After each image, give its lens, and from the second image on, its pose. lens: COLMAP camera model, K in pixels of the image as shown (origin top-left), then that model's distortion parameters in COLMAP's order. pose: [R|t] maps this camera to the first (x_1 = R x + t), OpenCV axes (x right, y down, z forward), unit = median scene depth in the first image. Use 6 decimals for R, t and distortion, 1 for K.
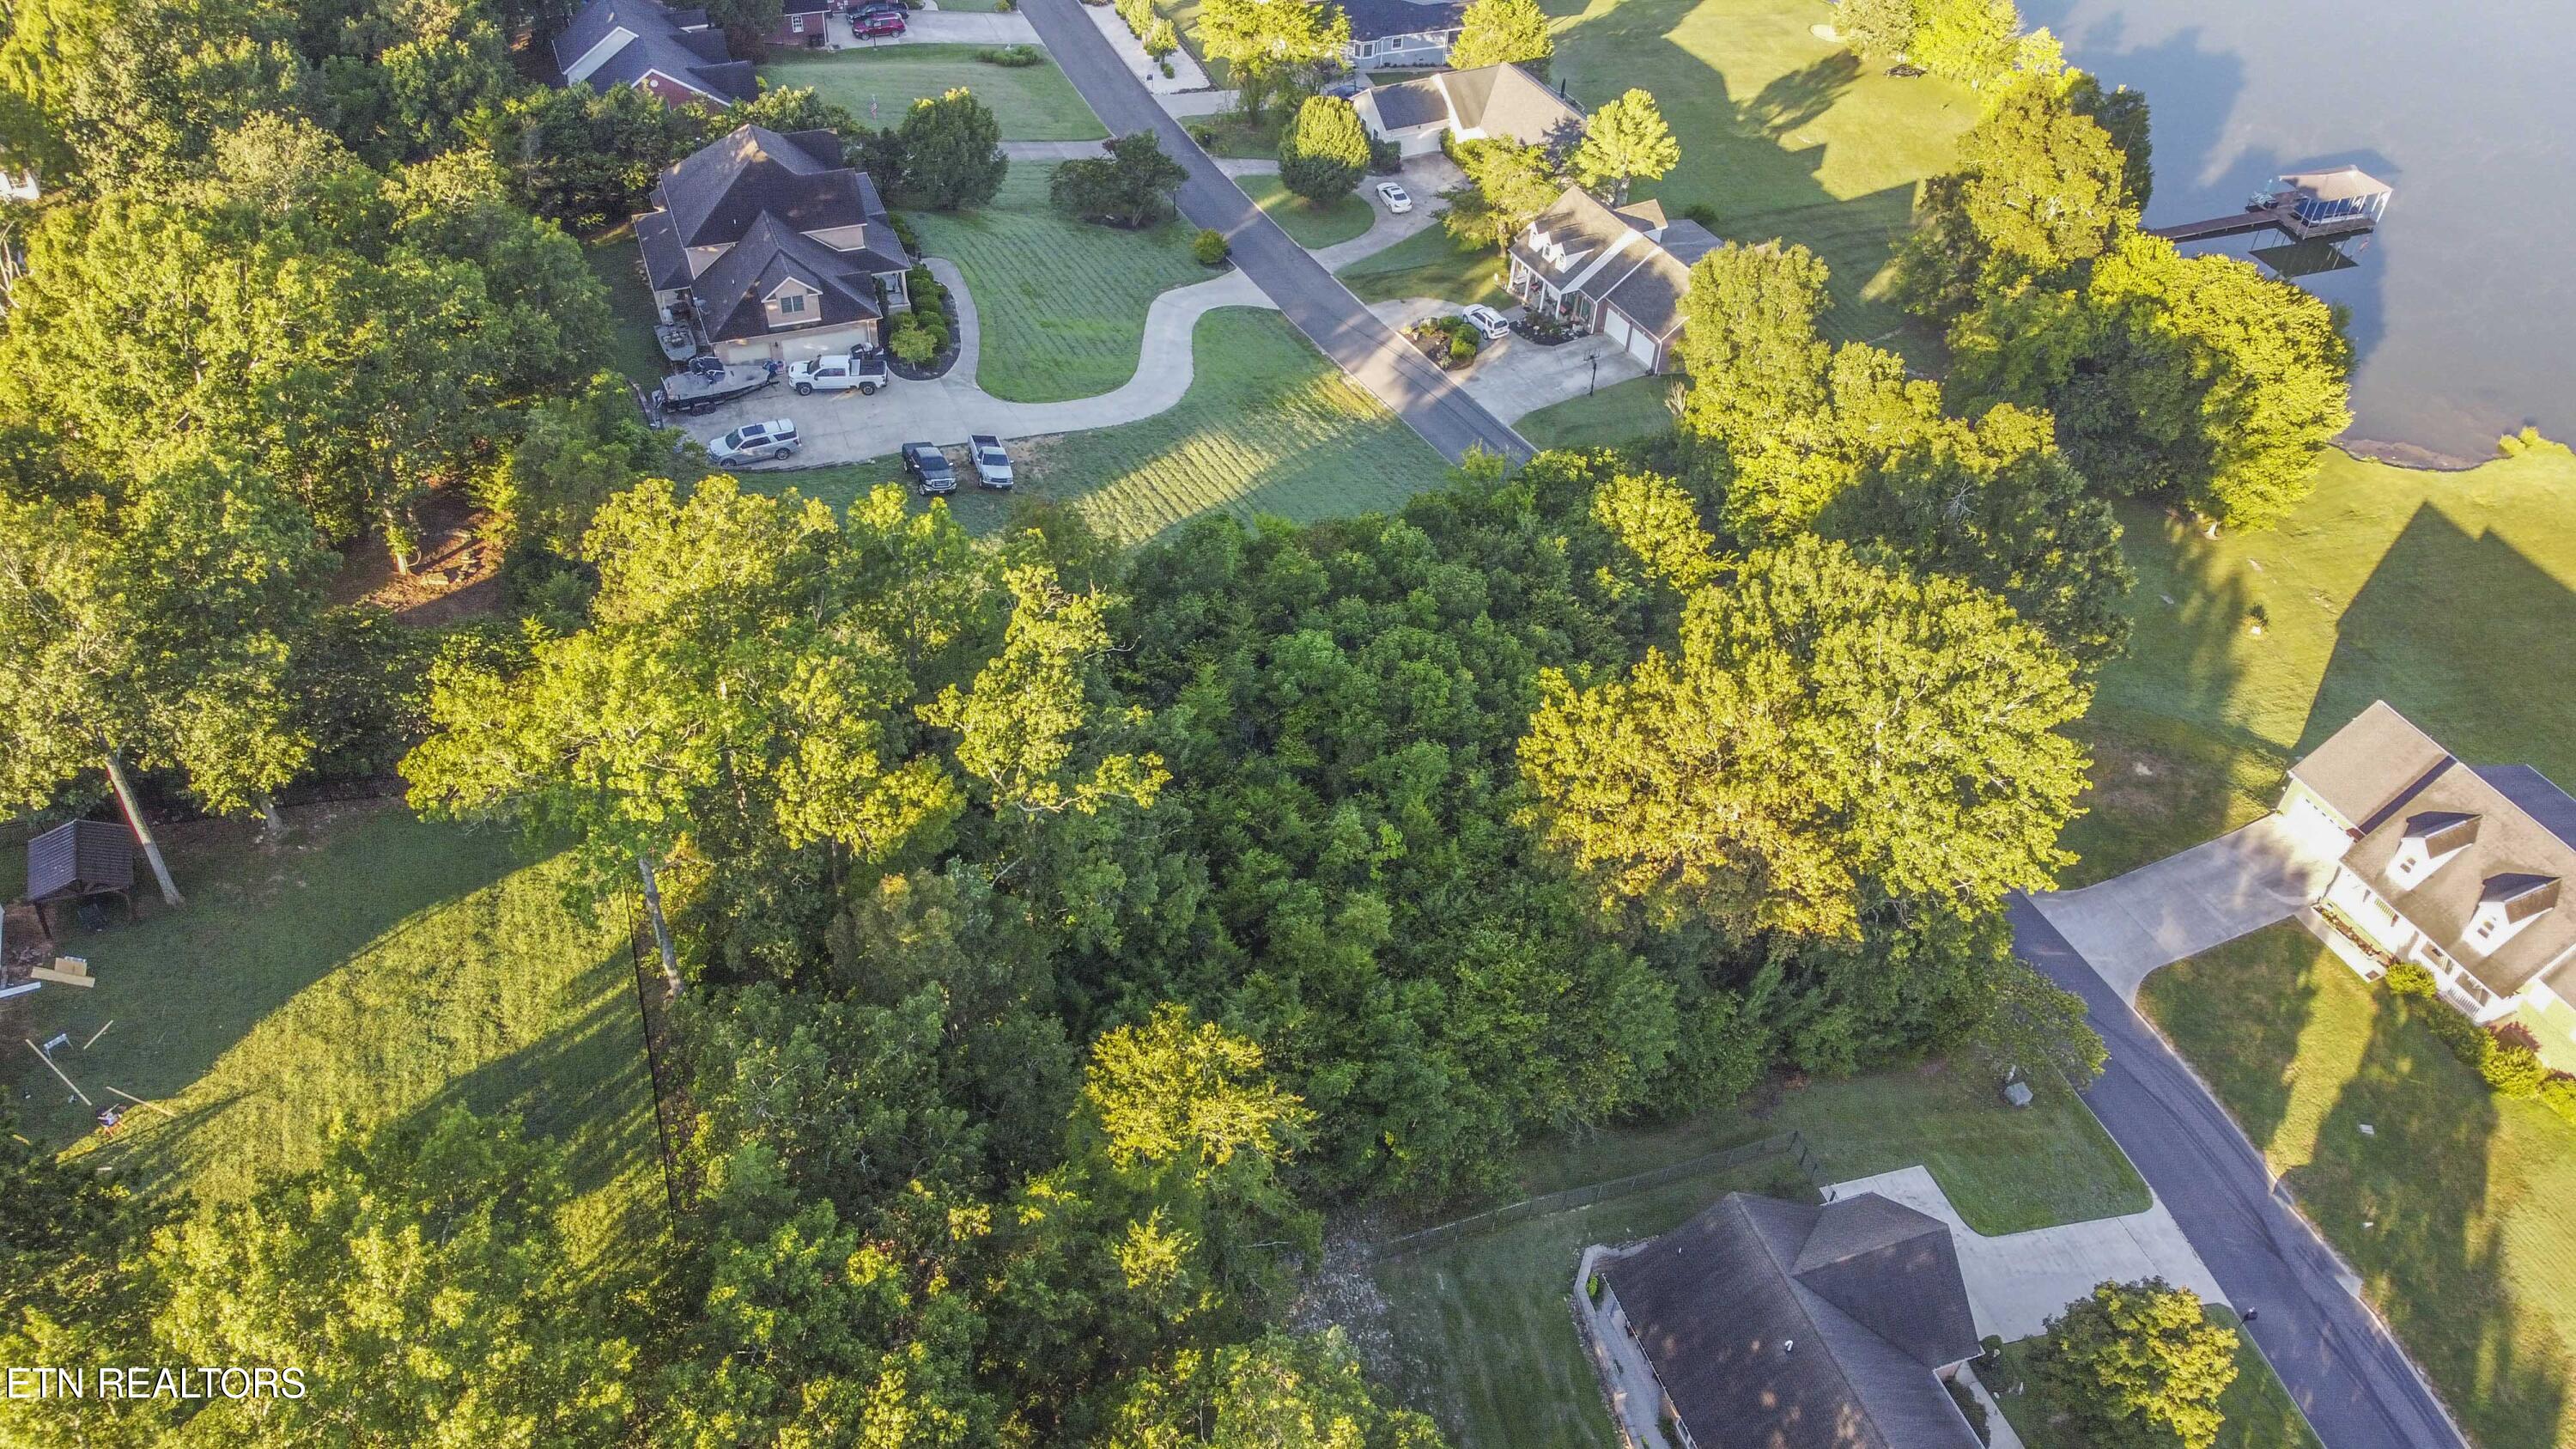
lens RADIAL K [[1949.8, 0, 1284.0], [0, 1949.8, 716.4], [0, 0, 1]] dist [0.005900, -0.009825]
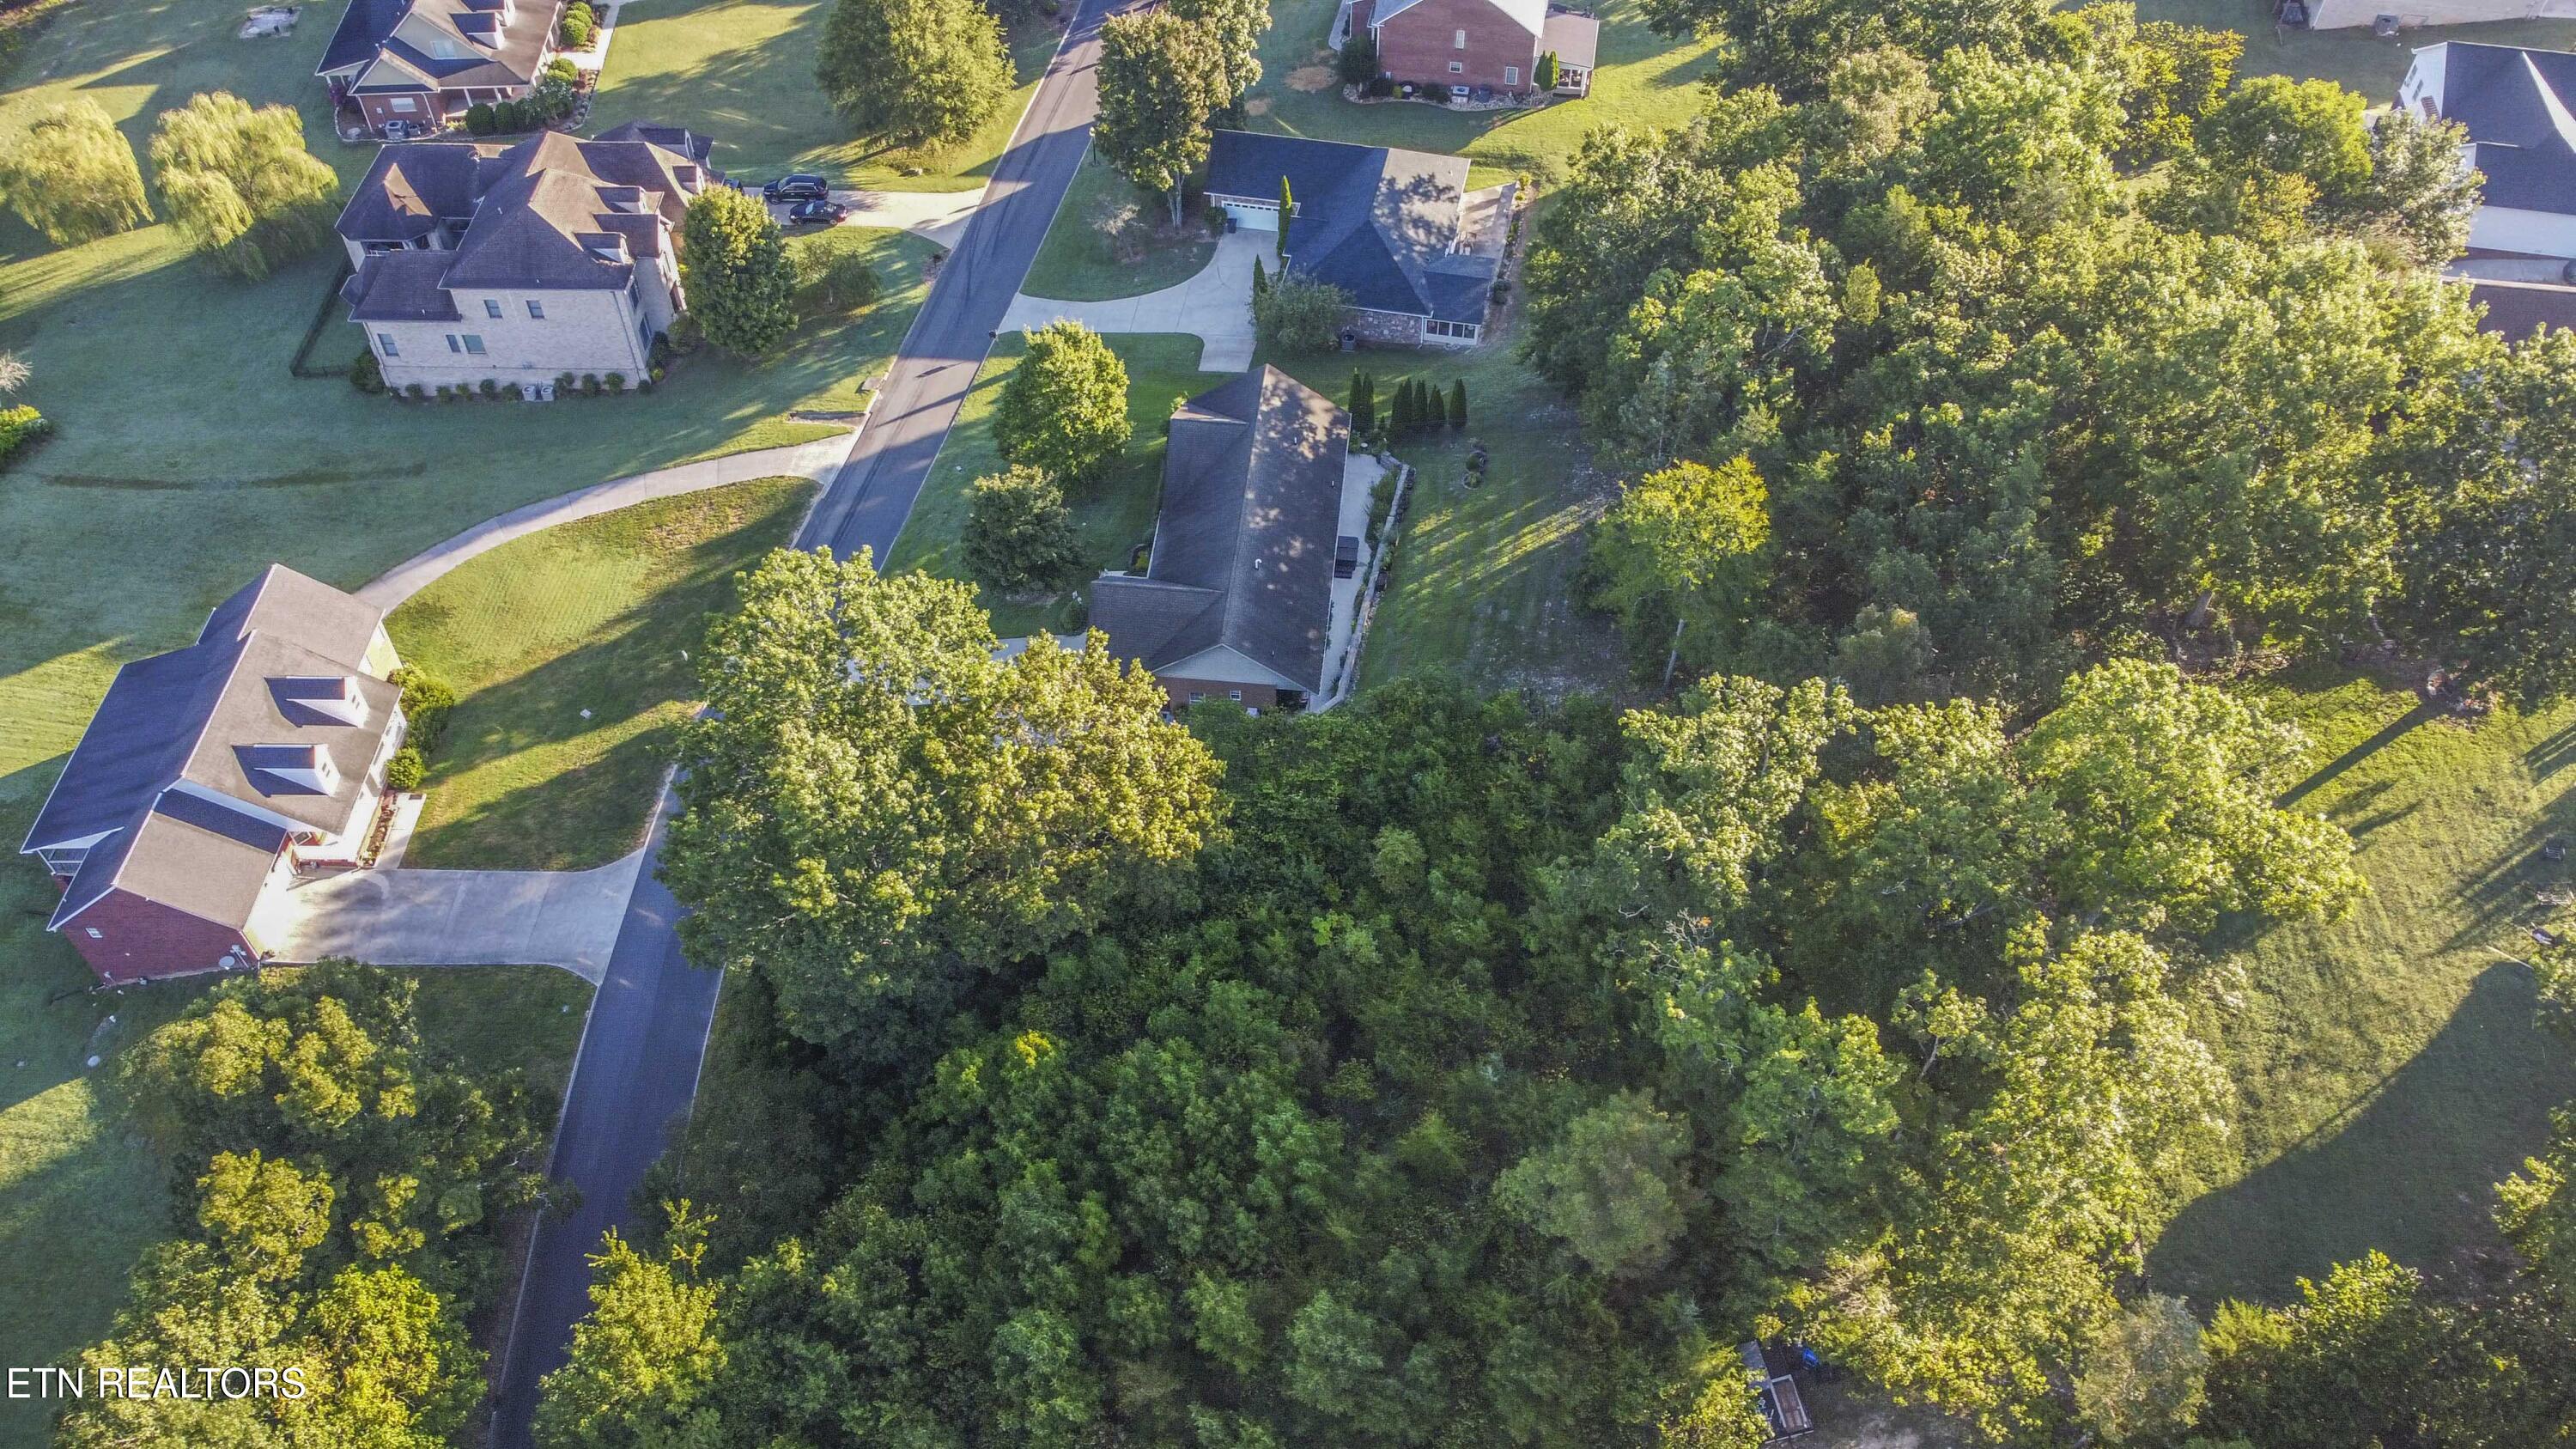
lens RADIAL K [[1949.8, 0, 1292.4], [0, 1949.8, 732.6], [0, 0, 1]] dist [0.005900, -0.009825]
pose [[-0.902440, -0.351365, 0.249289, -0.102949], [0.255248, 0.030079, 0.966408, -0.685018], [-0.347060, 0.935755, 0.062541, 0.668902]]
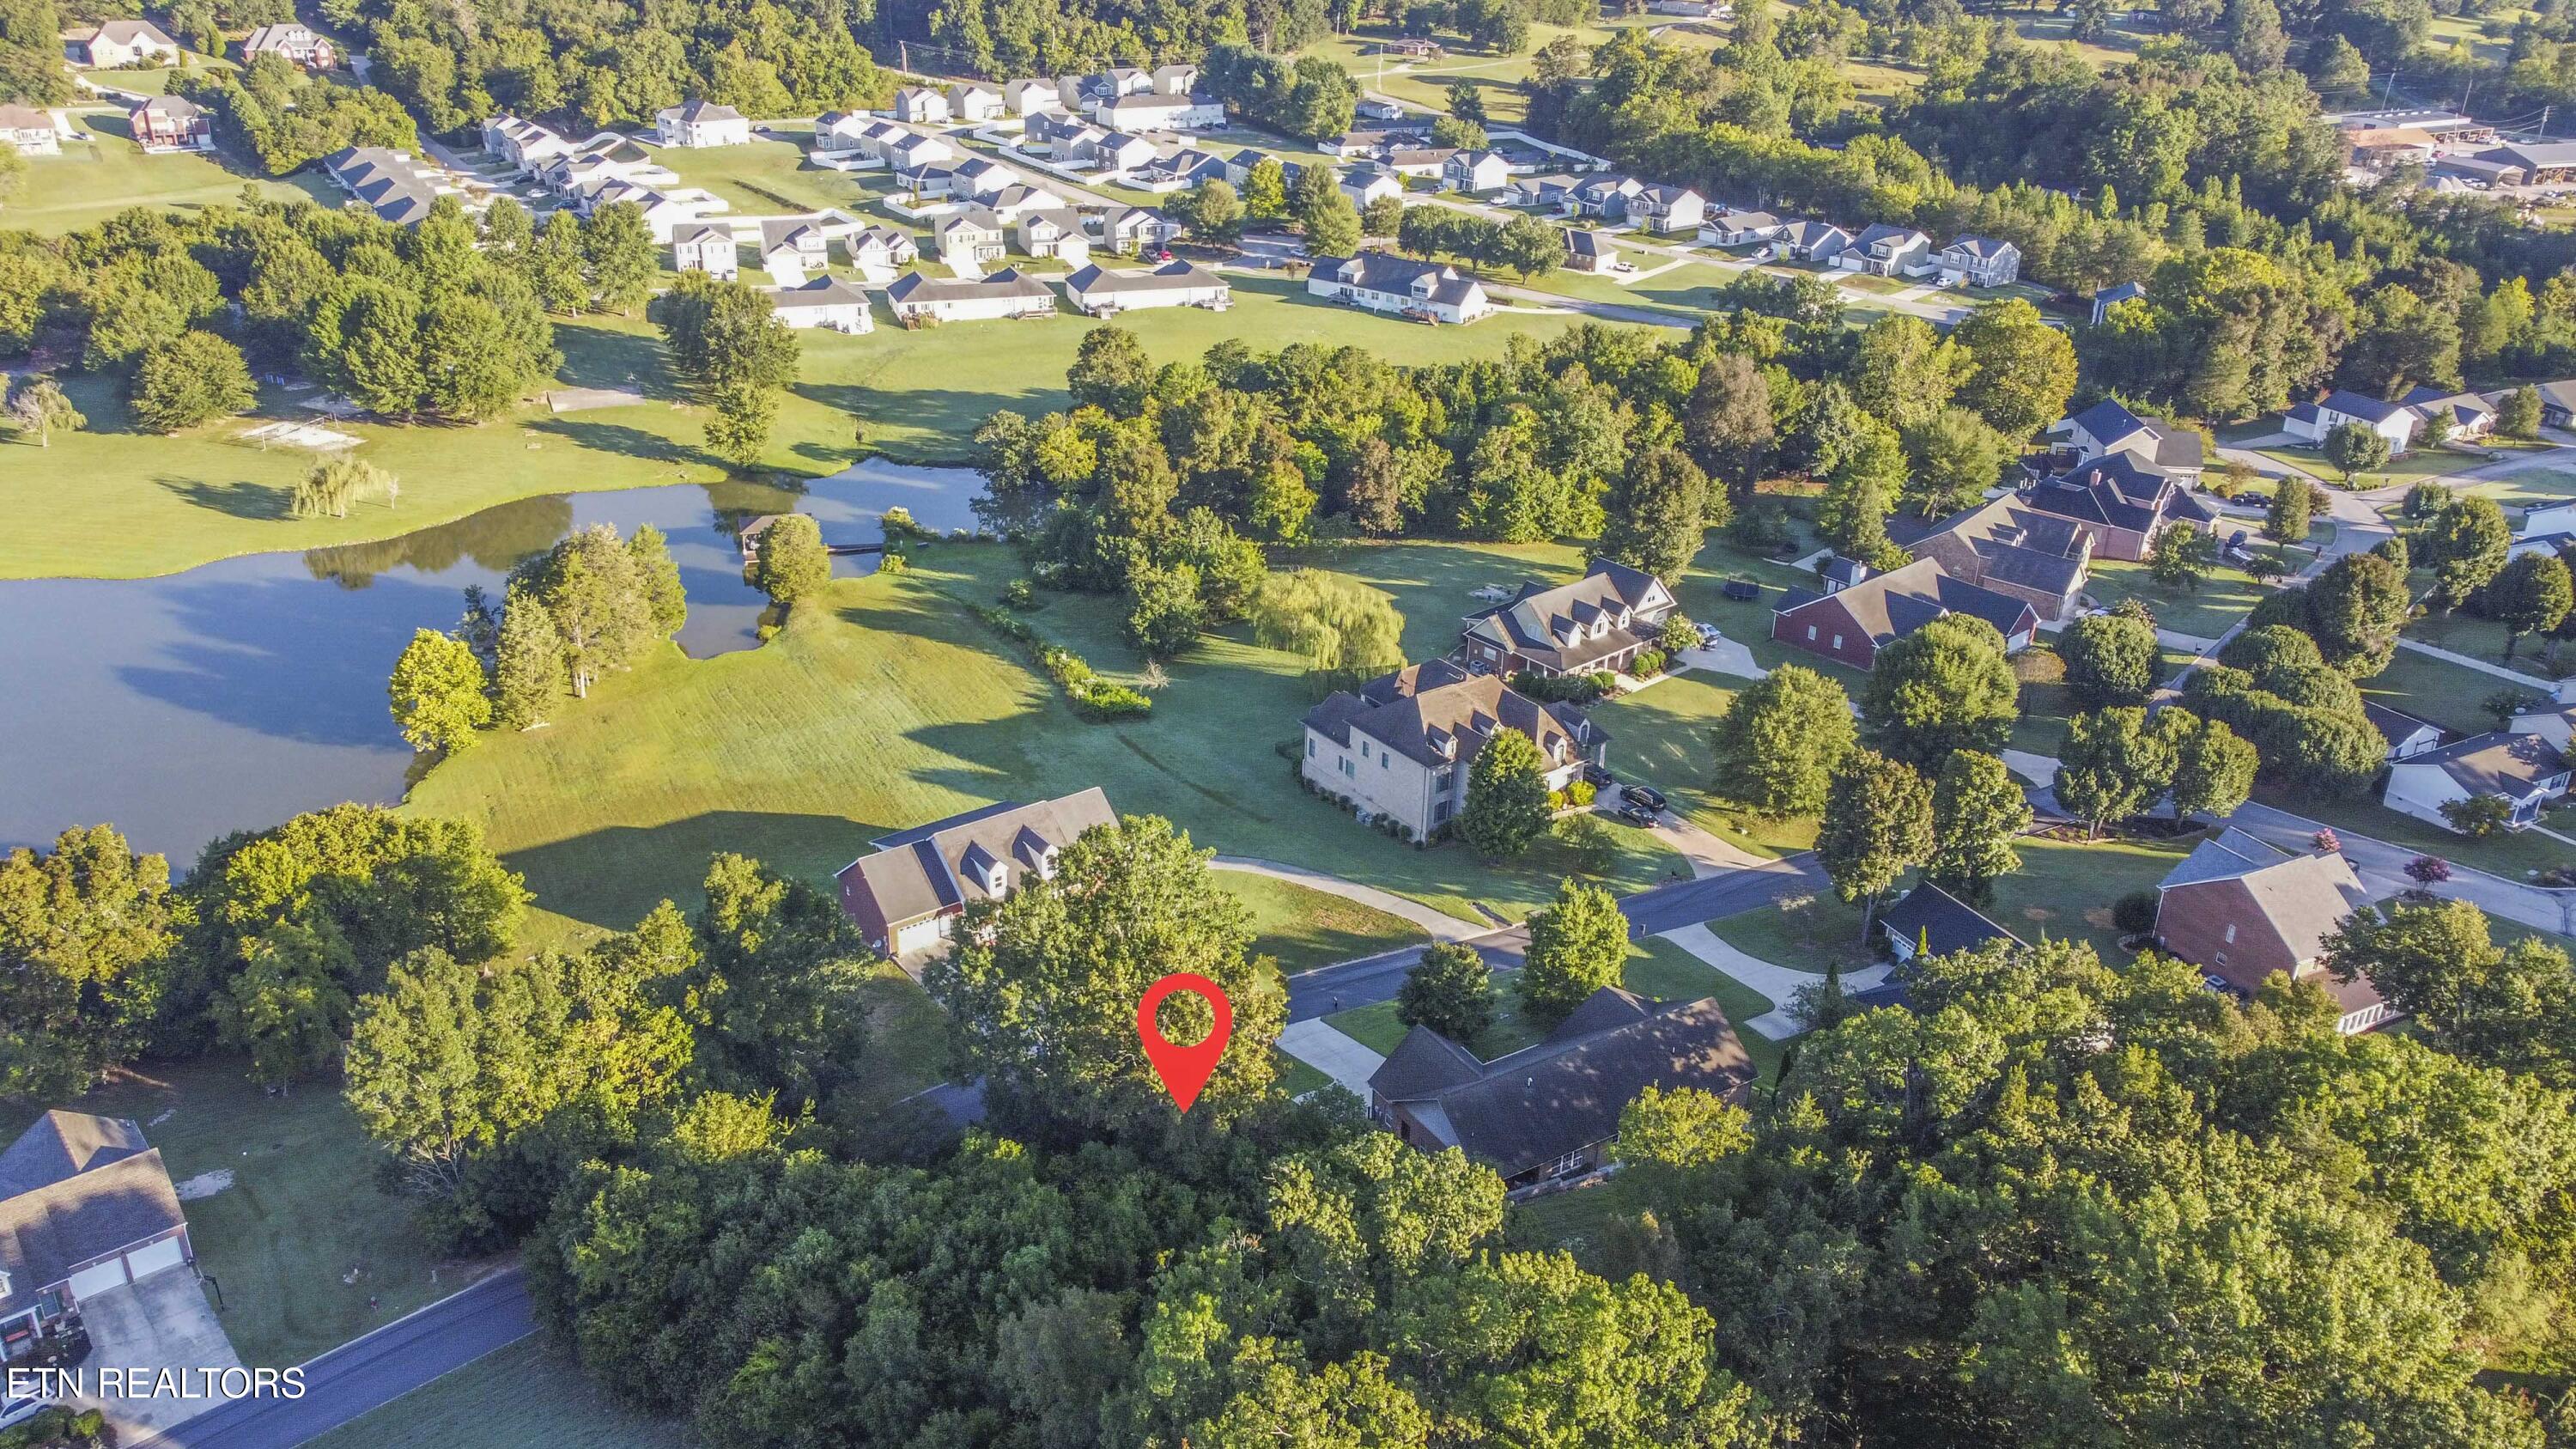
lens RADIAL K [[1949.8, 0, 1277.5], [0, 1949.8, 731.1], [0, 0, 1]] dist [0.005900, -0.009825]
pose [[-0.208638, -0.464258, 0.860775, -0.663641], [0.629040, 0.610226, 0.481594, -0.534701], [-0.748851, 0.641941, 0.164721, 0.452039]]
